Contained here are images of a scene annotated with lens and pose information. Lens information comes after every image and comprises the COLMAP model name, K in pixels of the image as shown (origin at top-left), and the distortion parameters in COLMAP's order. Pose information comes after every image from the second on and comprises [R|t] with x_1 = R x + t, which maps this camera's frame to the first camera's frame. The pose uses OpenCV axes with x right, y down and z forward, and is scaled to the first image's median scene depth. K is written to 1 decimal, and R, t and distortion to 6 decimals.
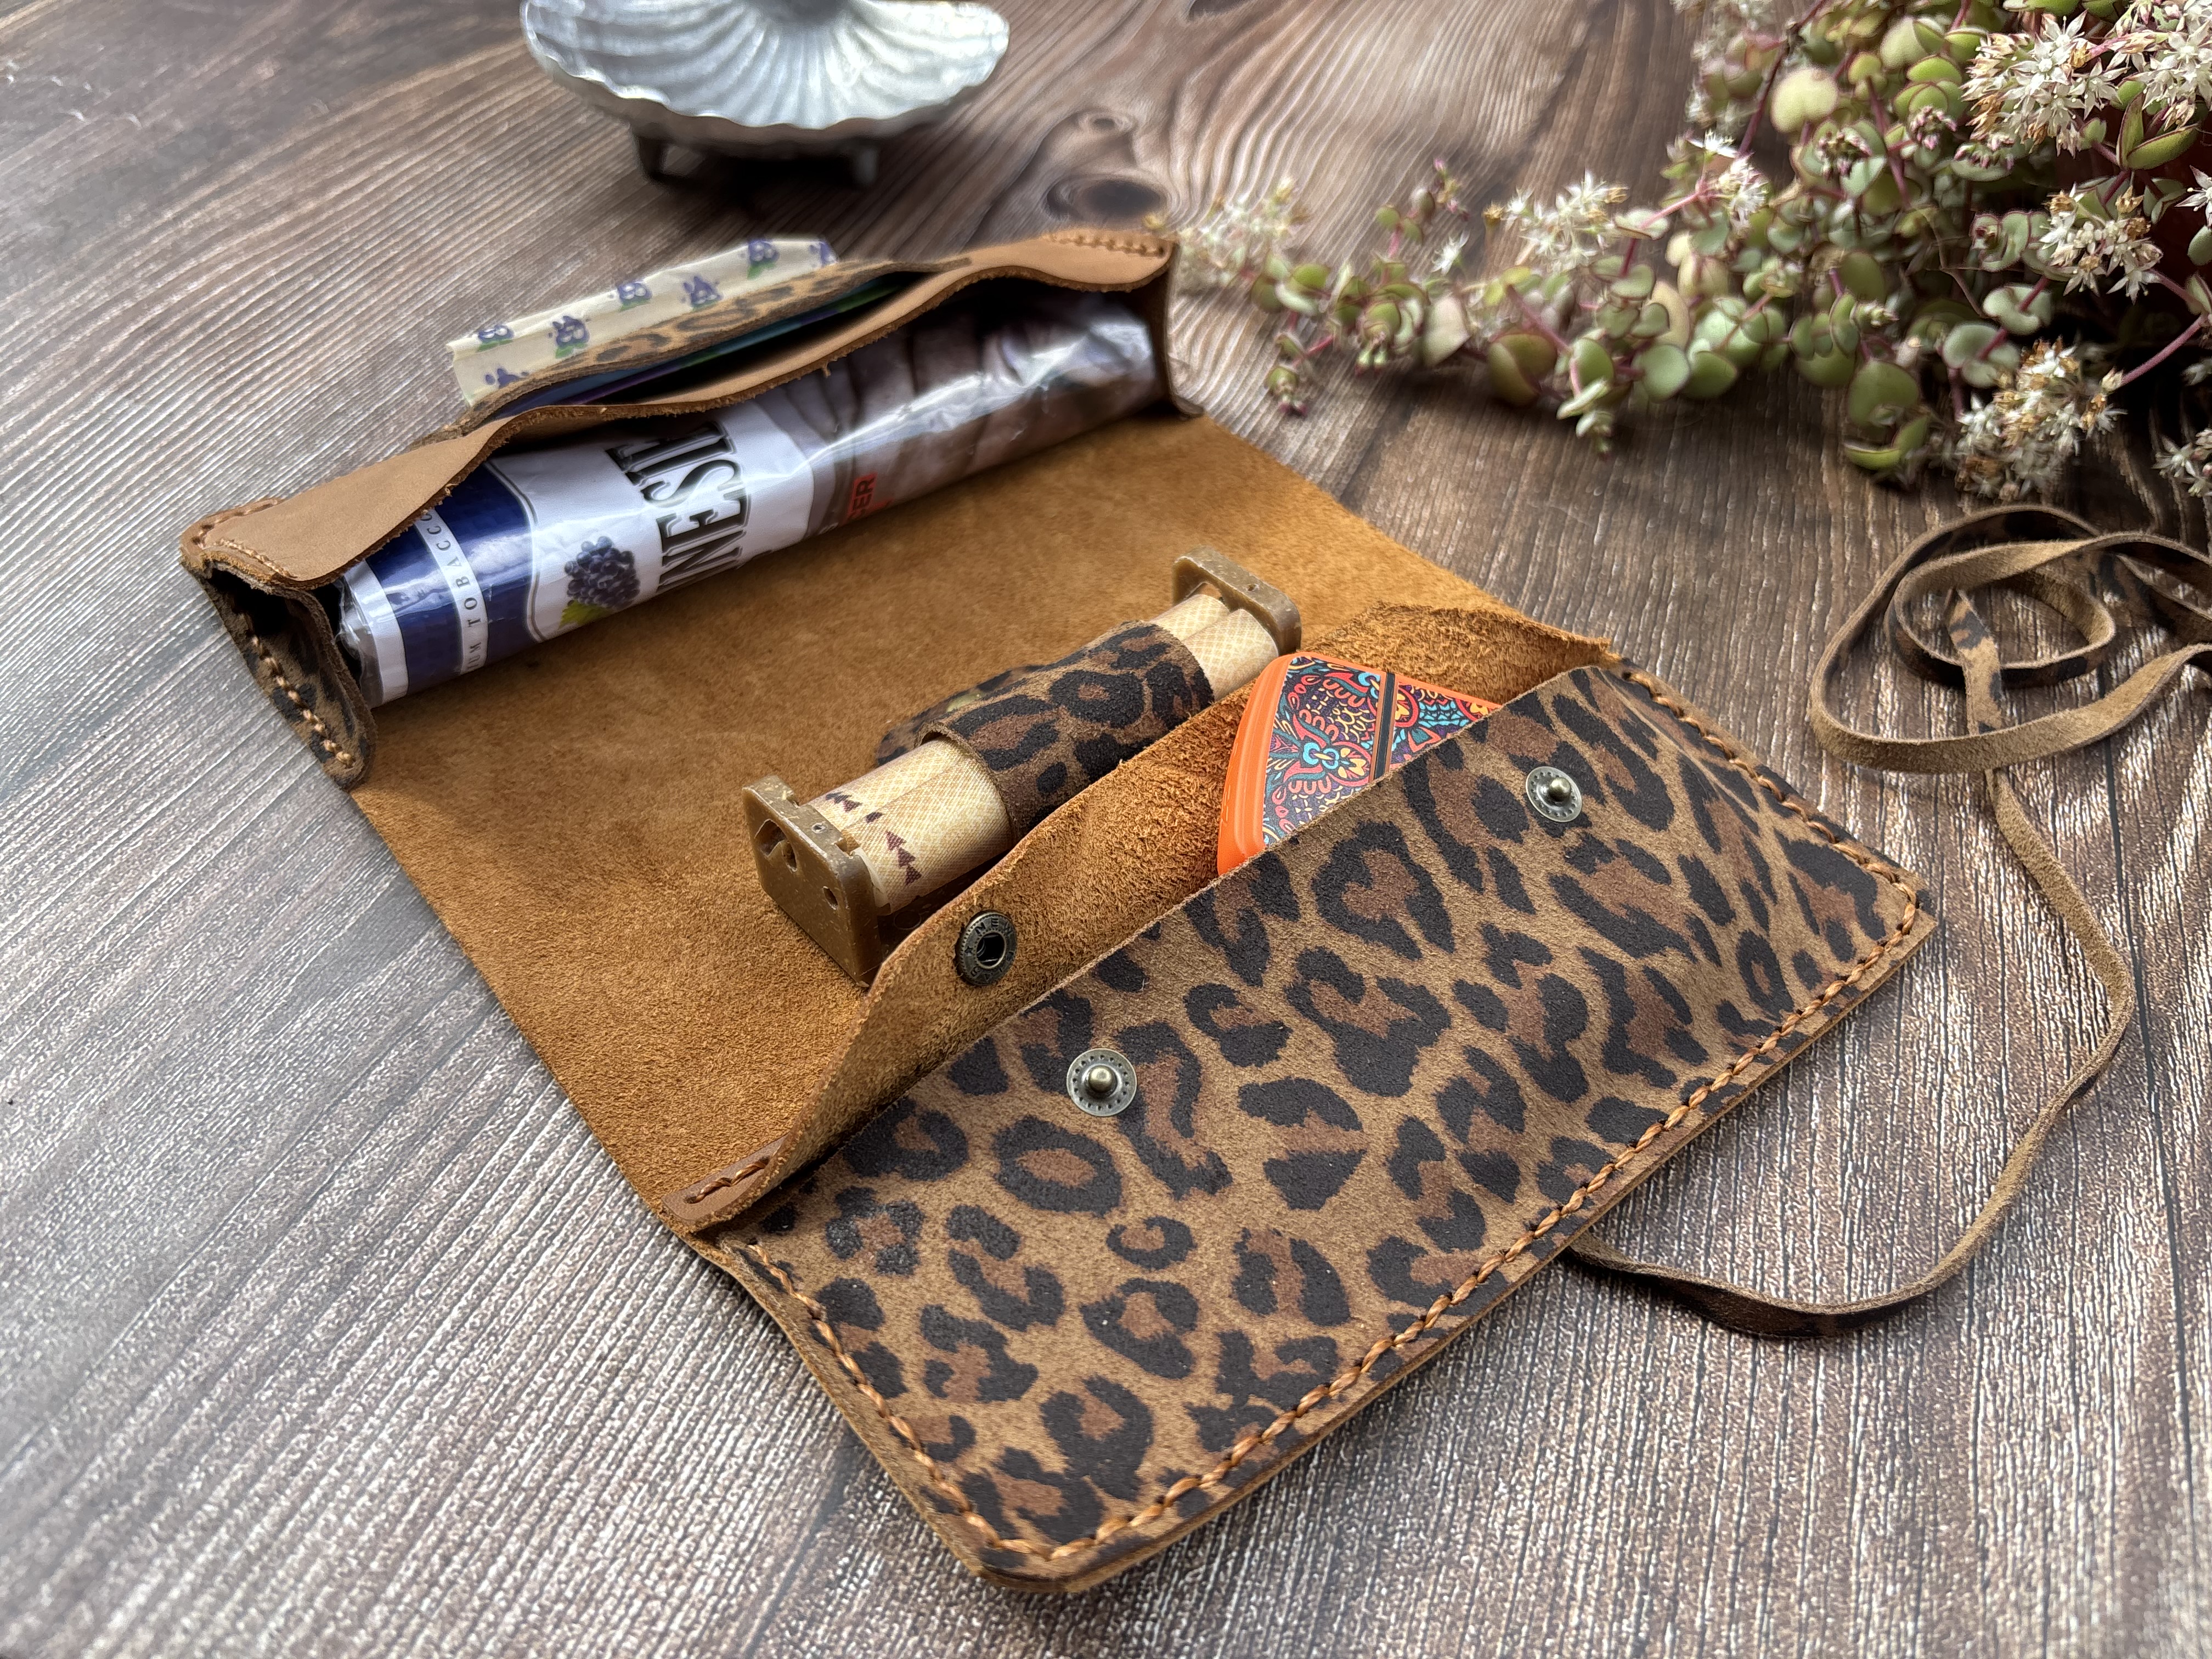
lens RADIAL K [[1773.5, 0, 1106.6], [0, 1773.5, 821.5], [0, 0, 1]] dist [-0.015838, 0.000739]
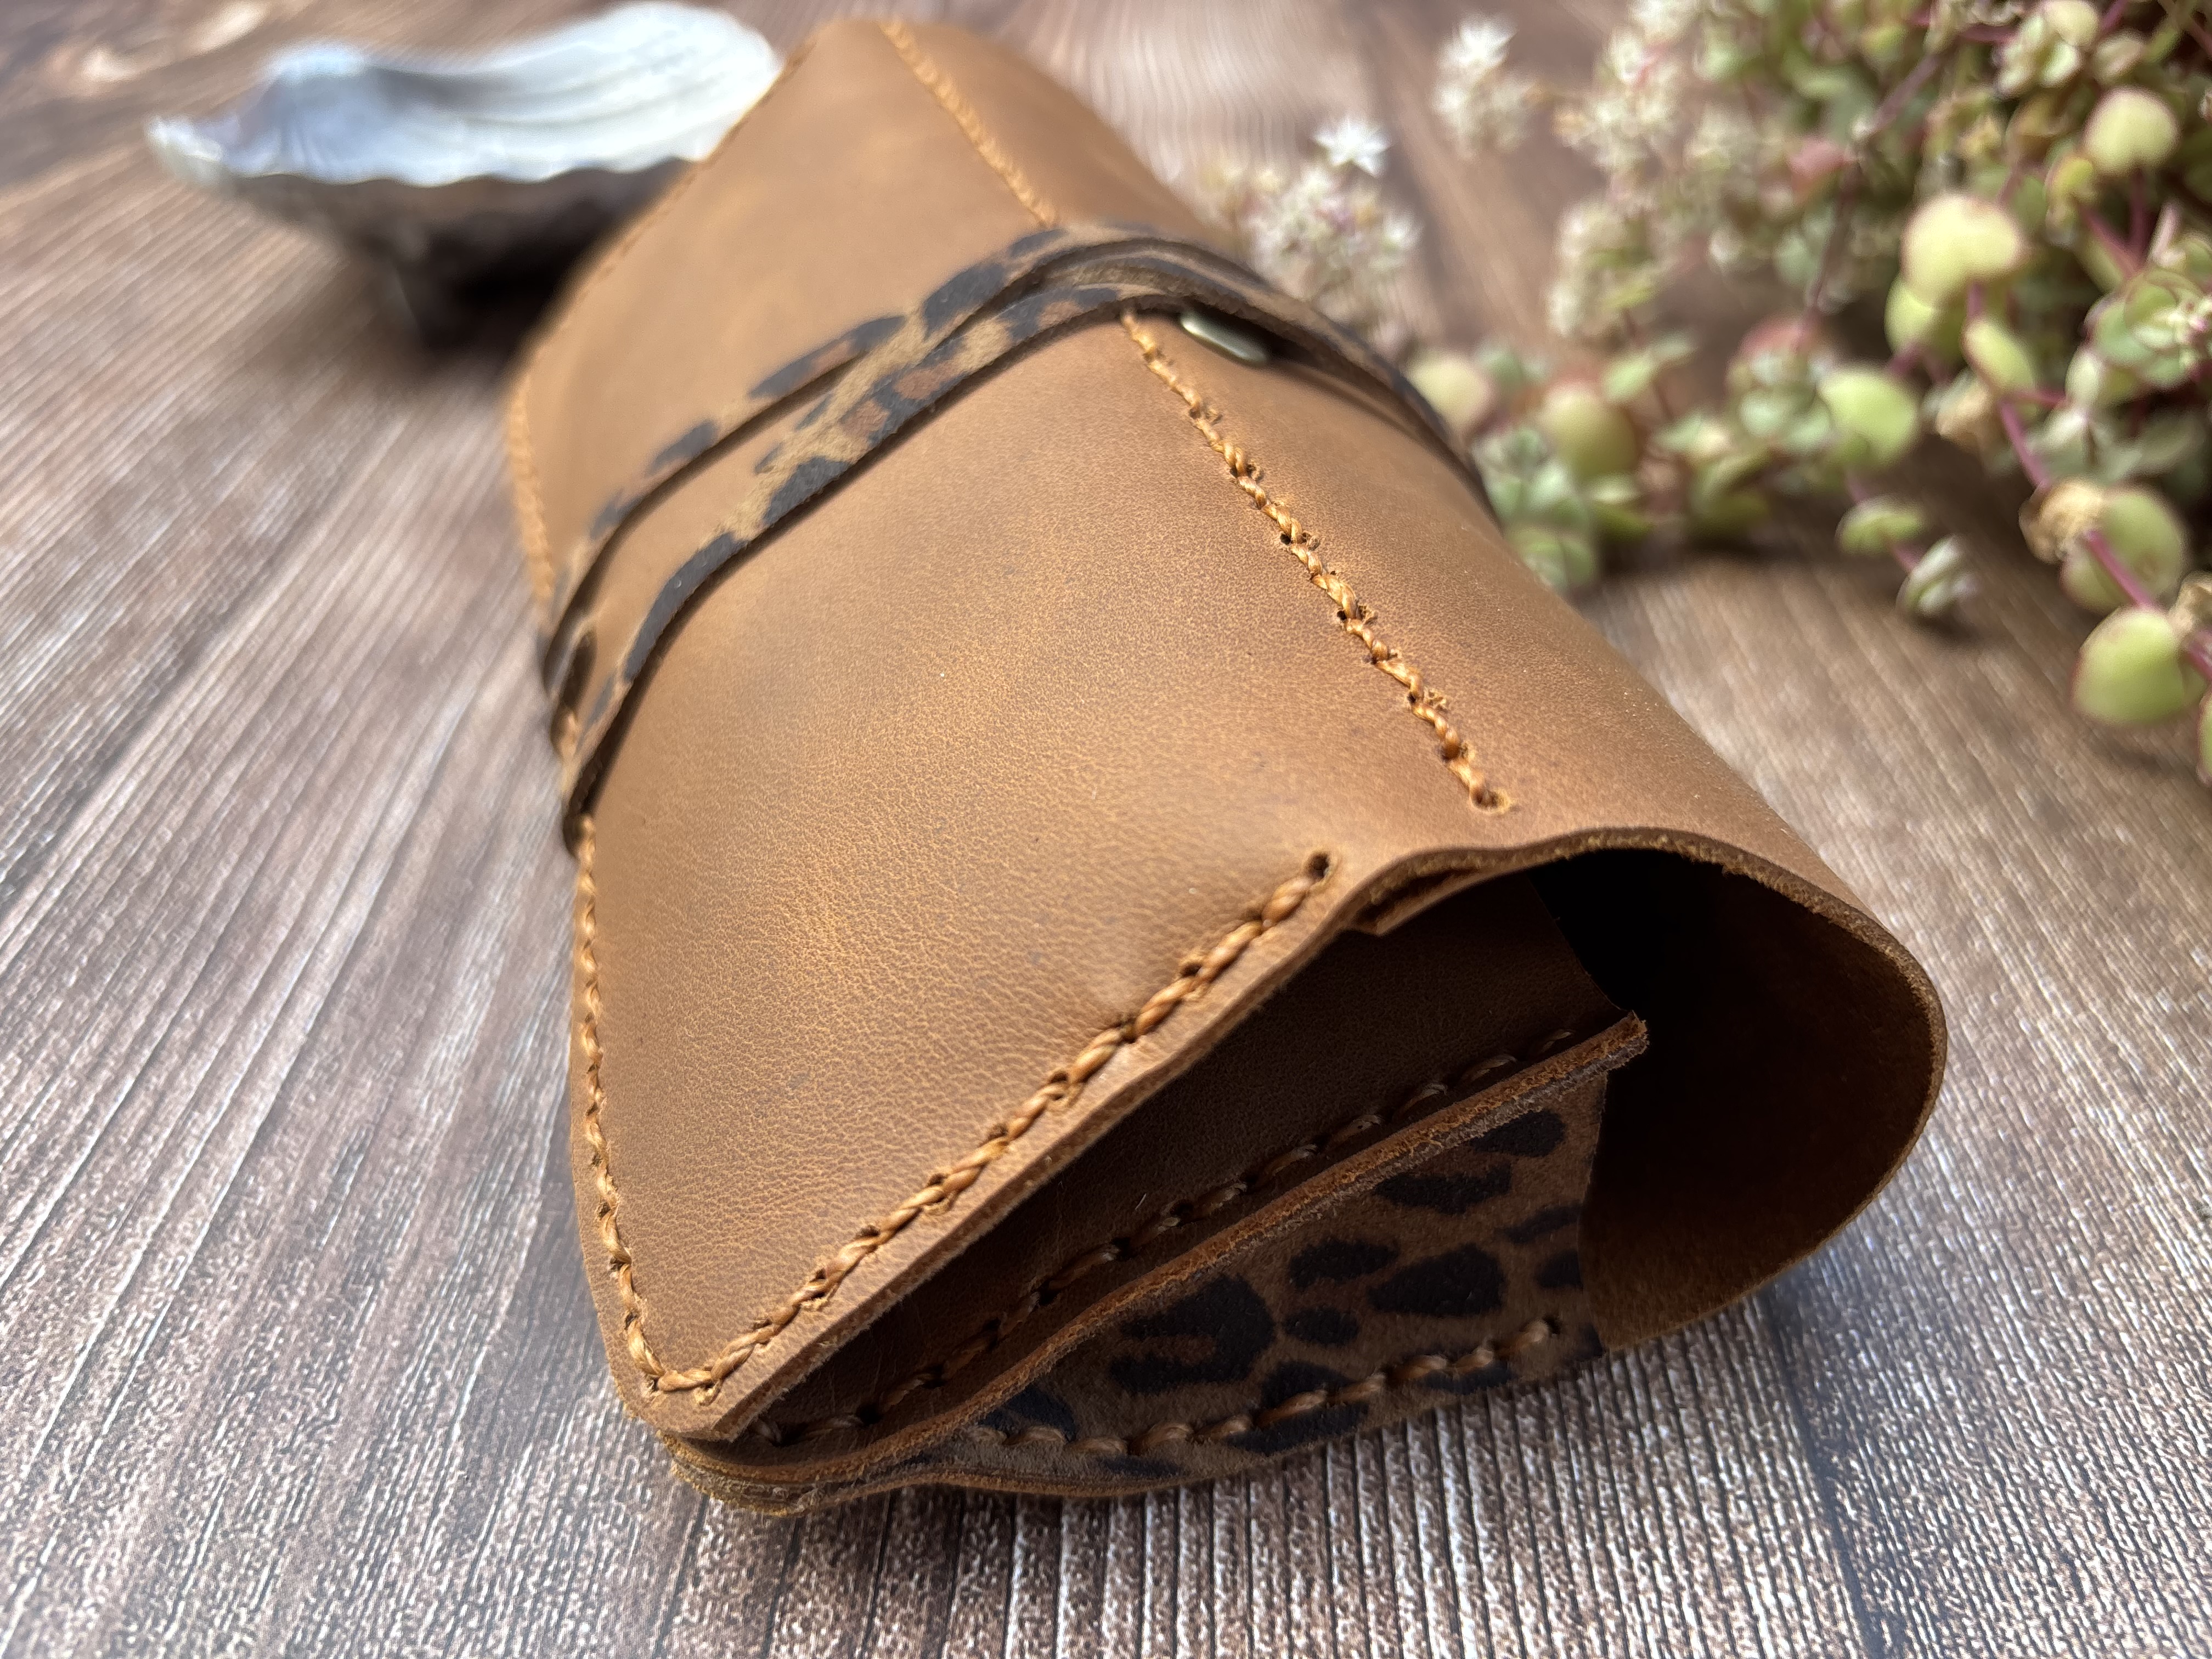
lens RADIAL K [[1815.4, 0, 1099.8], [0, 1815.4, 822.7], [0, 0, 1]] dist [-0.045066, -0.008433]
pose [[0.937186, -0.214964, 0.274722, -0.324124], [0.246933, 0.965100, -0.087218, 0.006463], [-0.246385, 0.149578, 0.957560, 0.335910]]
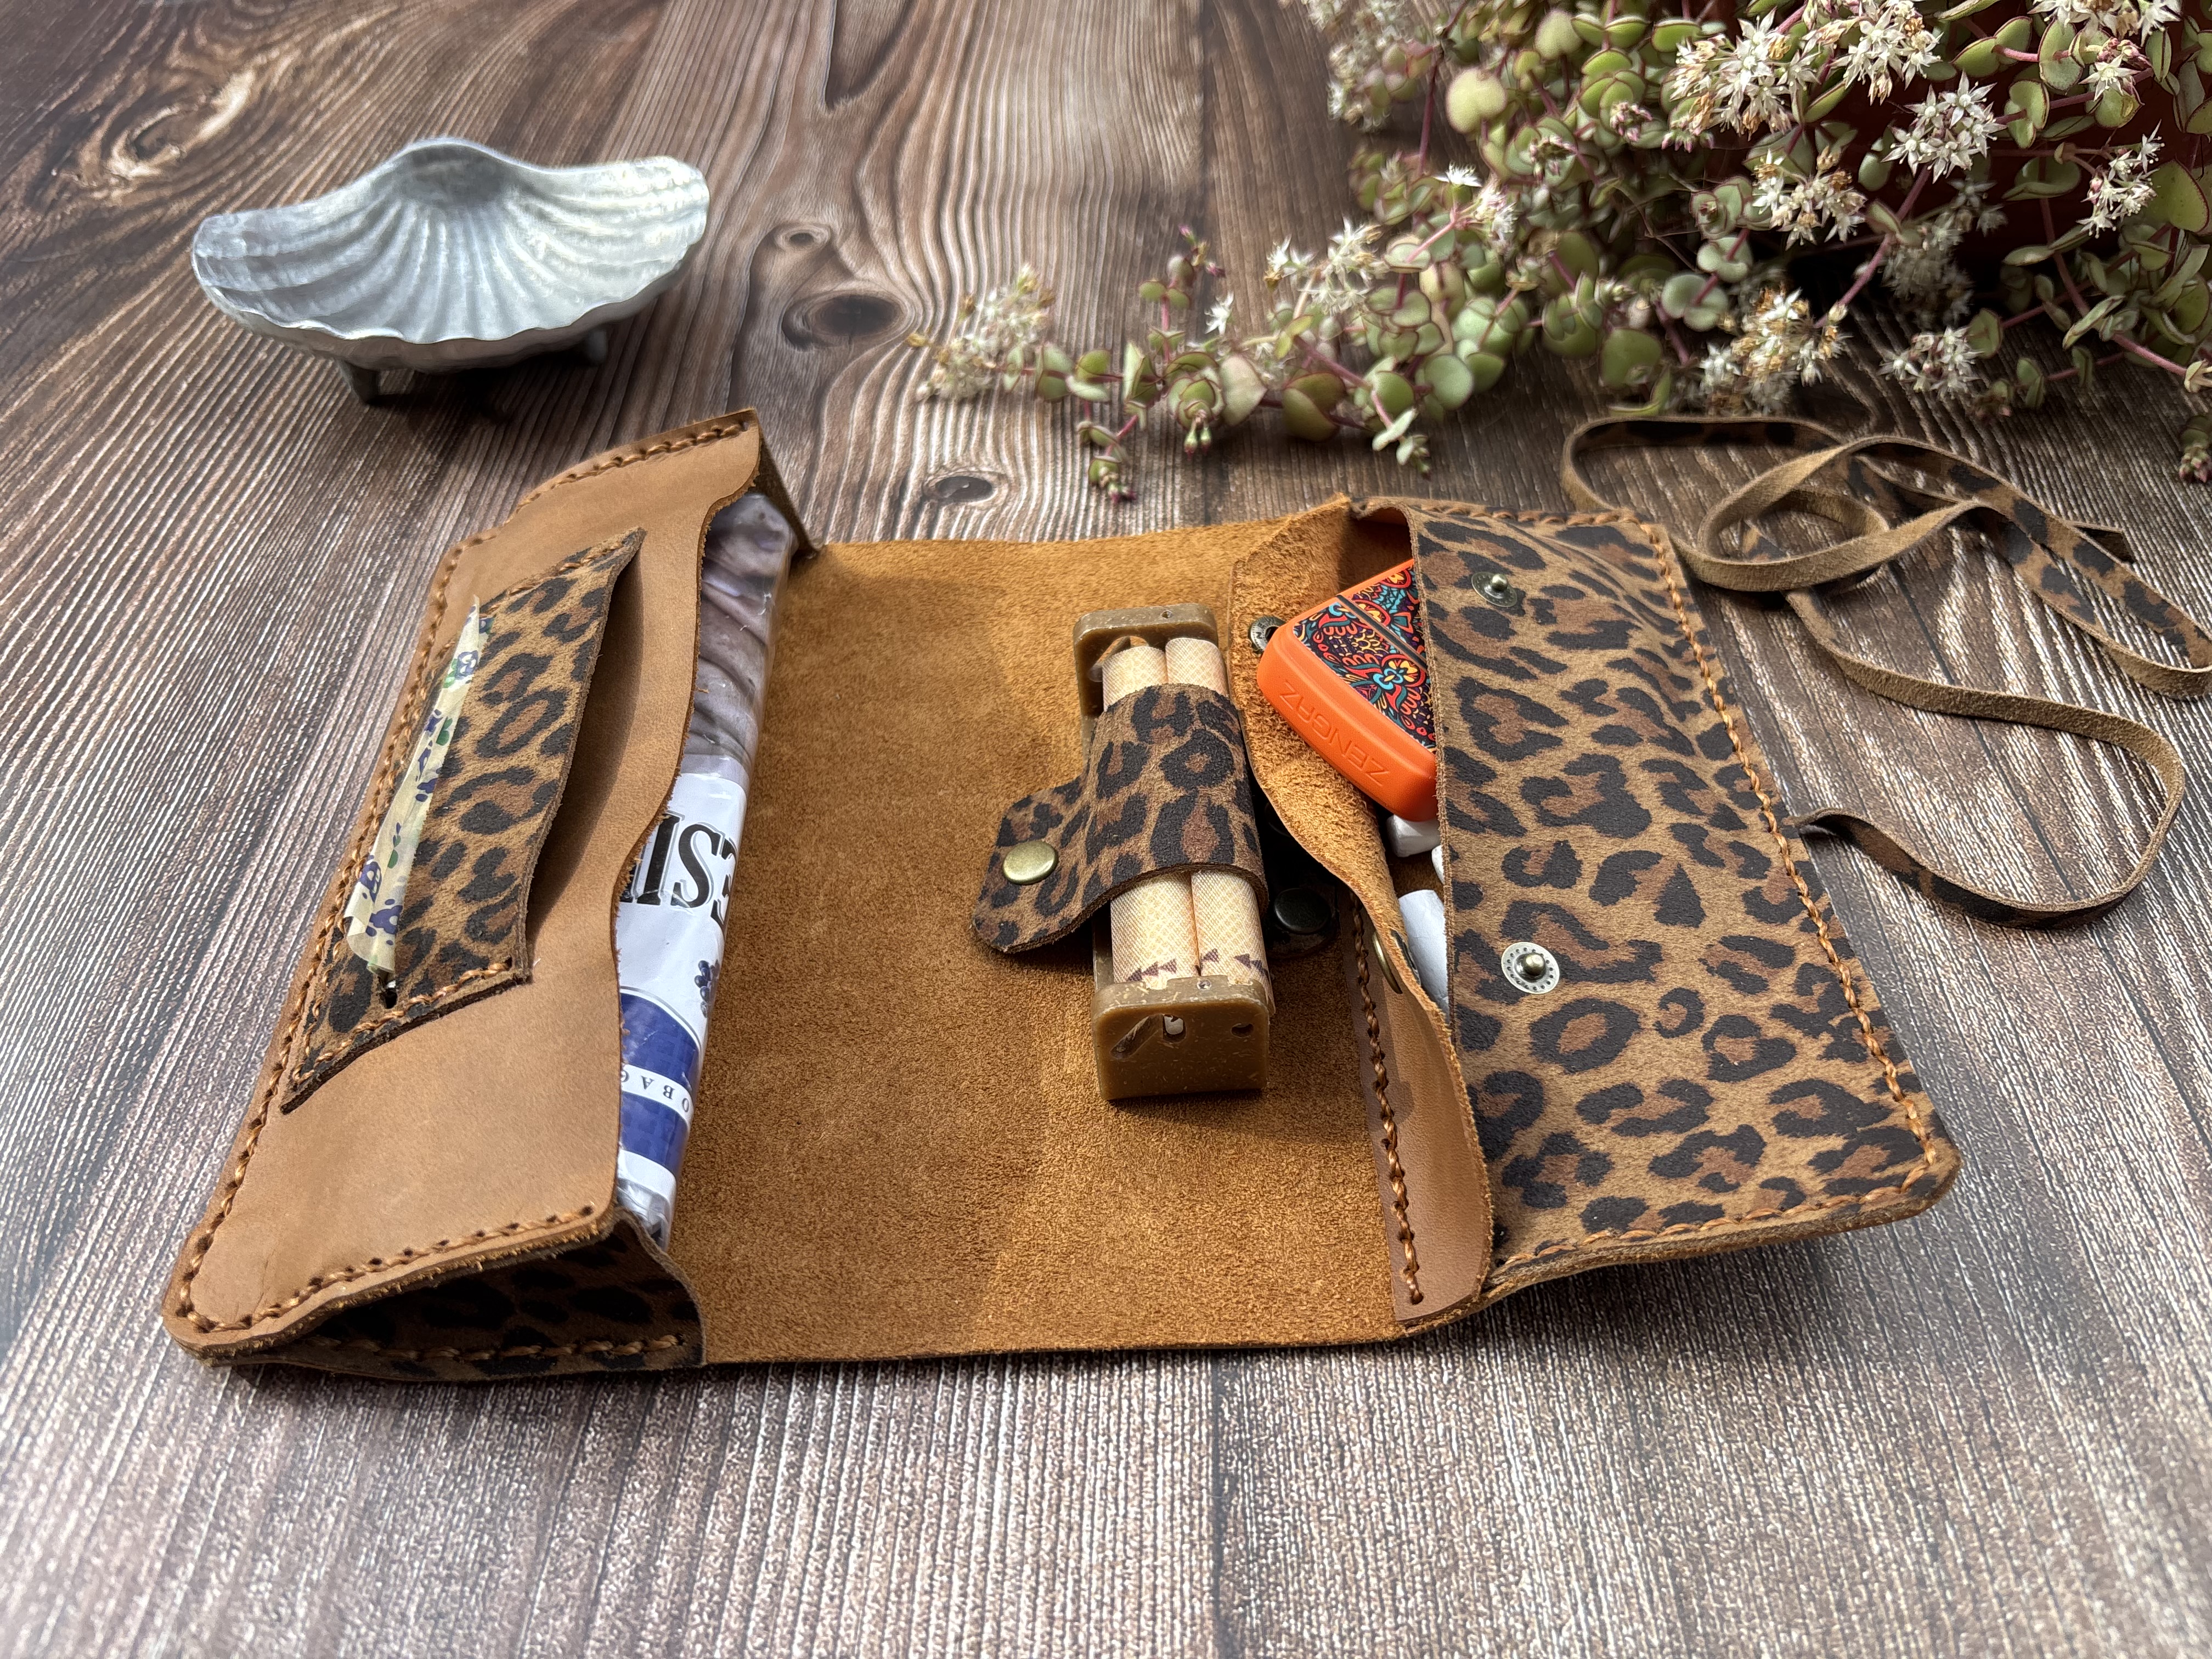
lens RADIAL K [[1773.5, 0, 1109.1], [0, 1773.5, 832.7], [0, 0, 1]] dist [-0.015838, 0.000739]
pose [[0.938799, -0.279003, 0.202023, -0.198388], [0.272537, 0.960290, 0.059728, -0.129057], [-0.210664, -0.001014, 0.977558, -0.013265]]
